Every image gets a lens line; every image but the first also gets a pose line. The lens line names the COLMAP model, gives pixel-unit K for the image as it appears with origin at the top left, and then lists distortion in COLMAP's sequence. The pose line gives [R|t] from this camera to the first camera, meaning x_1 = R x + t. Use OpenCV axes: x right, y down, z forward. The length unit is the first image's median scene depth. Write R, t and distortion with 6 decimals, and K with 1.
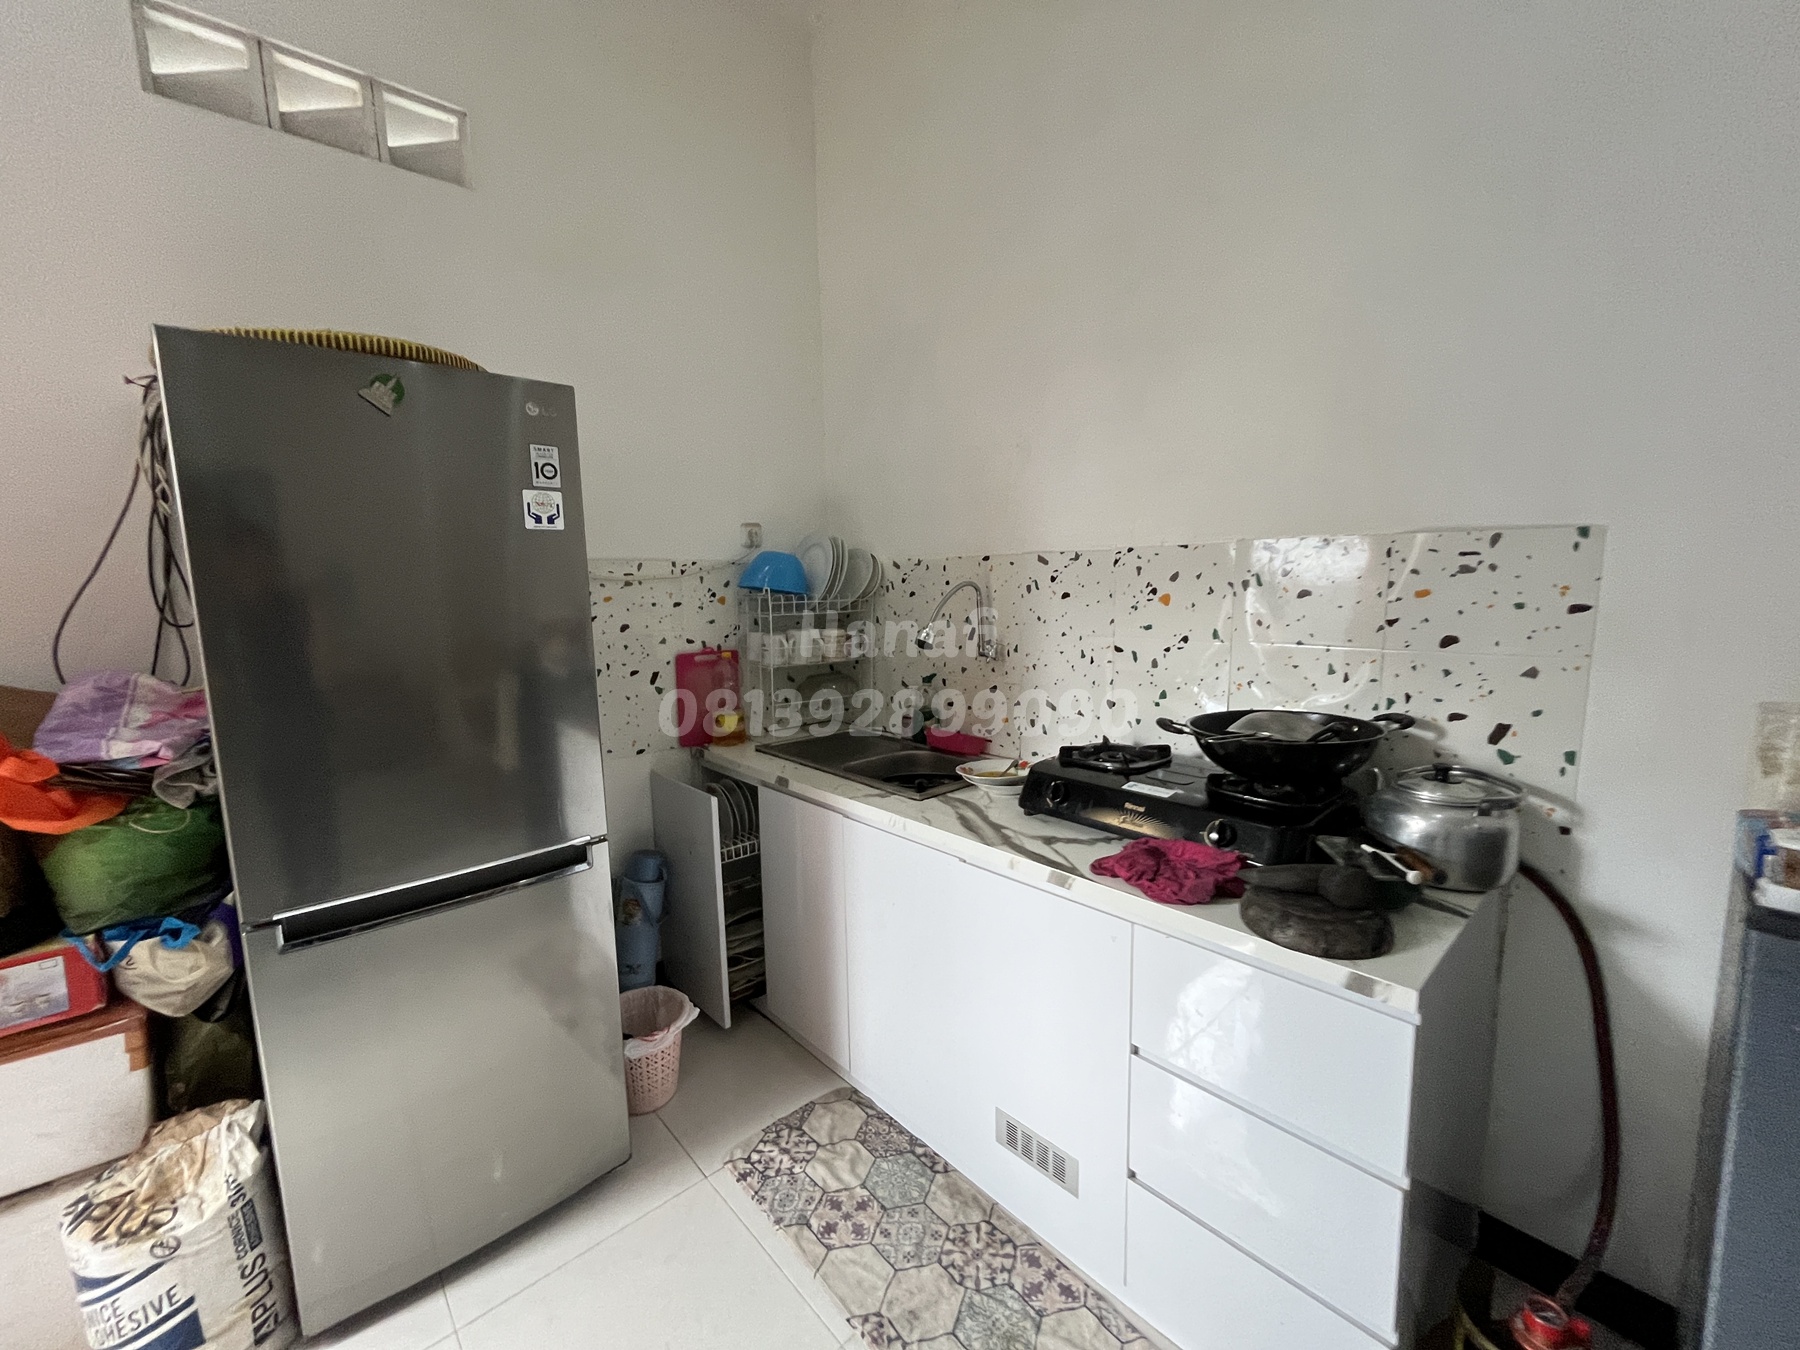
lens RADIAL K [[731.9, 0, 896.4], [0, 731.9, 675.6], [0, 0, 1]] dist [-0.003127, 0.000108]
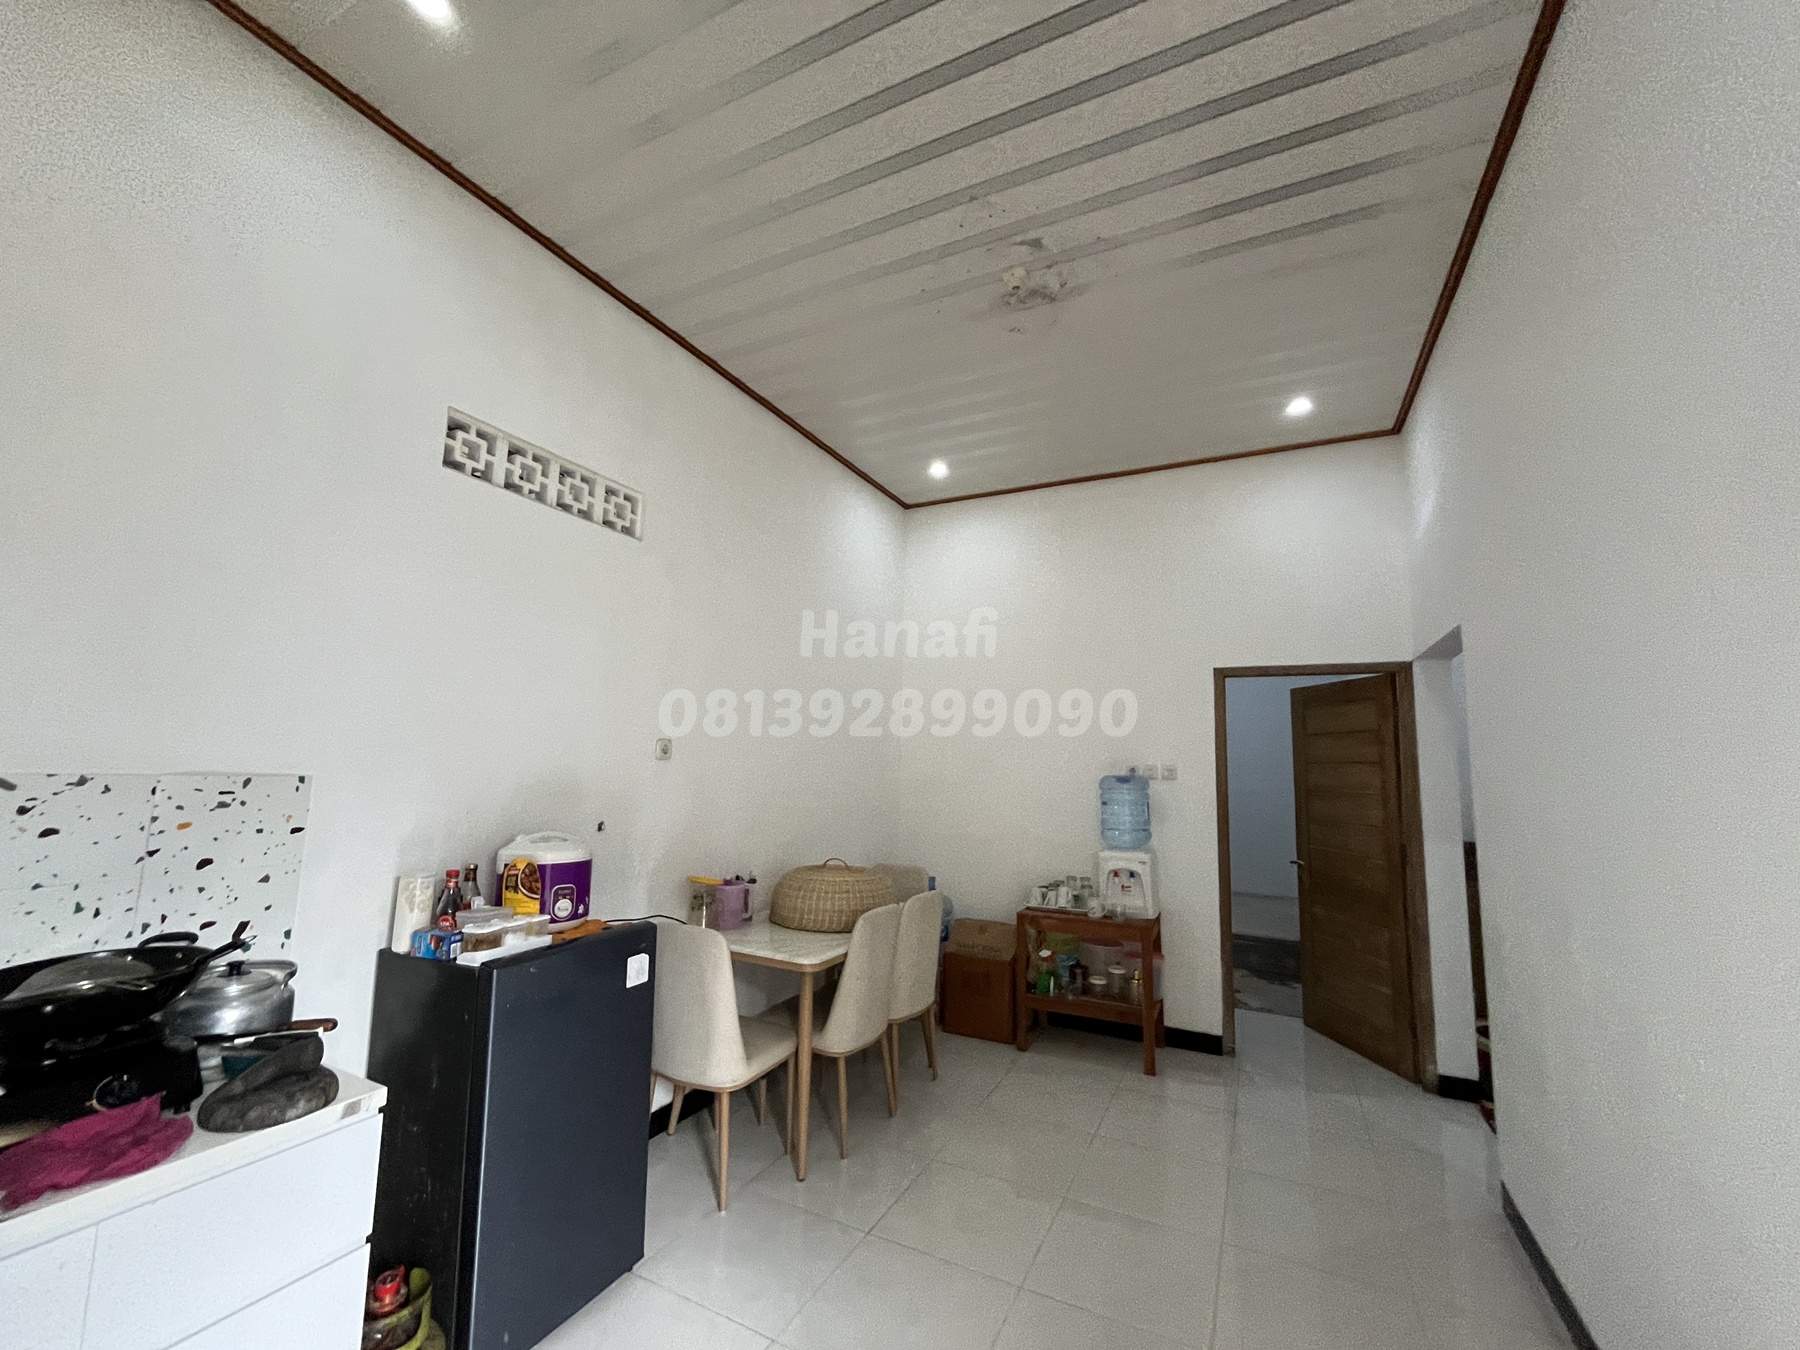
lens RADIAL K [[731.9, 0, 891.3], [0, 731.9, 674.0], [0, 0, 1]] dist [-0.003127, 0.000108]
pose [[-0.354940, 0.128500, 0.926016, -0.807191], [0.108493, 0.989478, -0.095721, -0.115183], [-0.928573, 0.066491, -0.365146, 0.336291]]
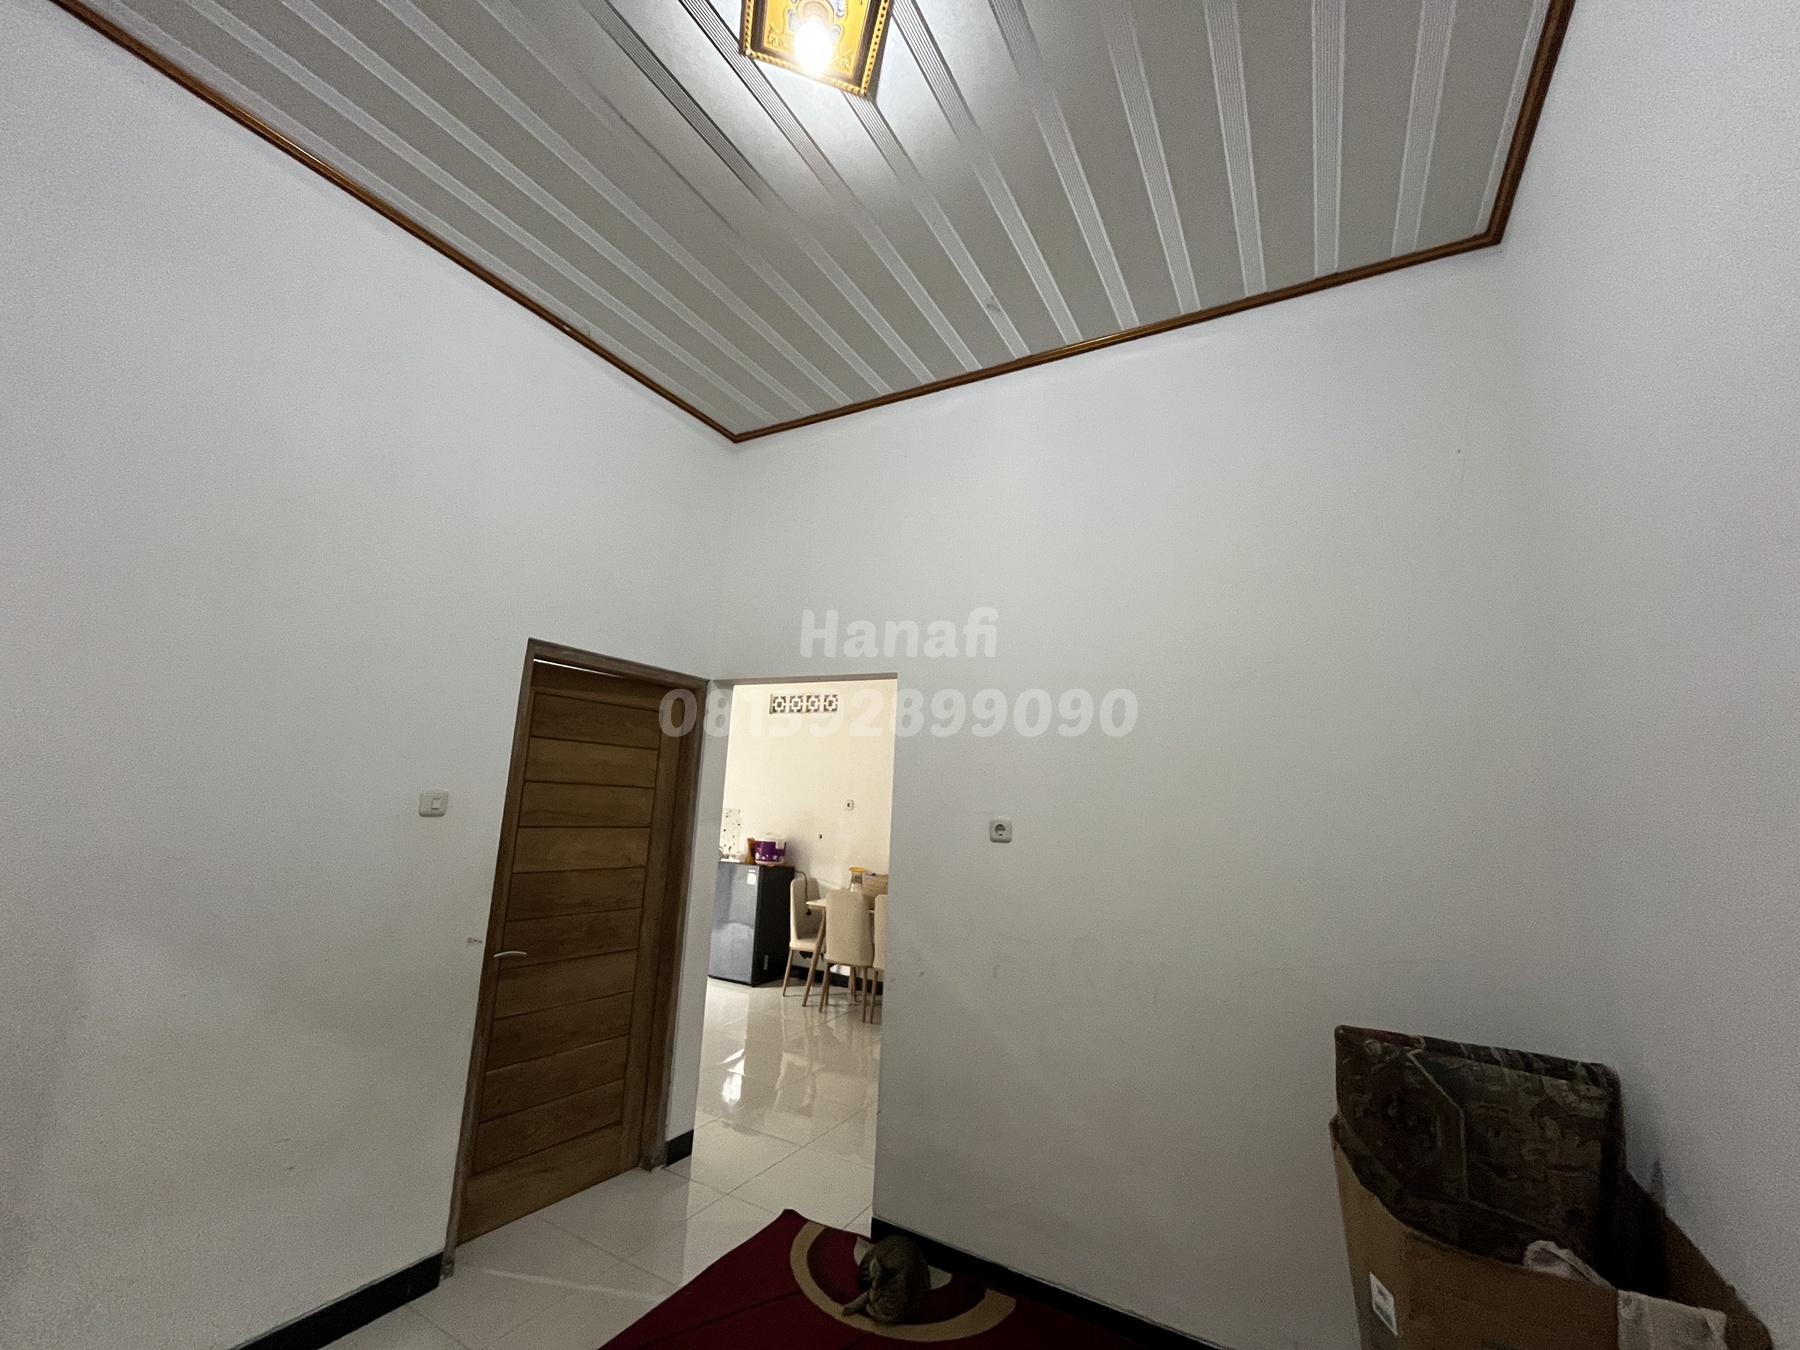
lens RADIAL K [[731.9, 0, 898.8], [0, 731.9, 666.2], [0, 0, 1]] dist [-0.003127, 0.000108]
pose [[0.944108, 0.124783, 0.305104, 0.187752], [-0.025123, 0.950127, -0.310849, 0.411267], [-0.328677, 0.285810, 0.900158, -4.234295]]
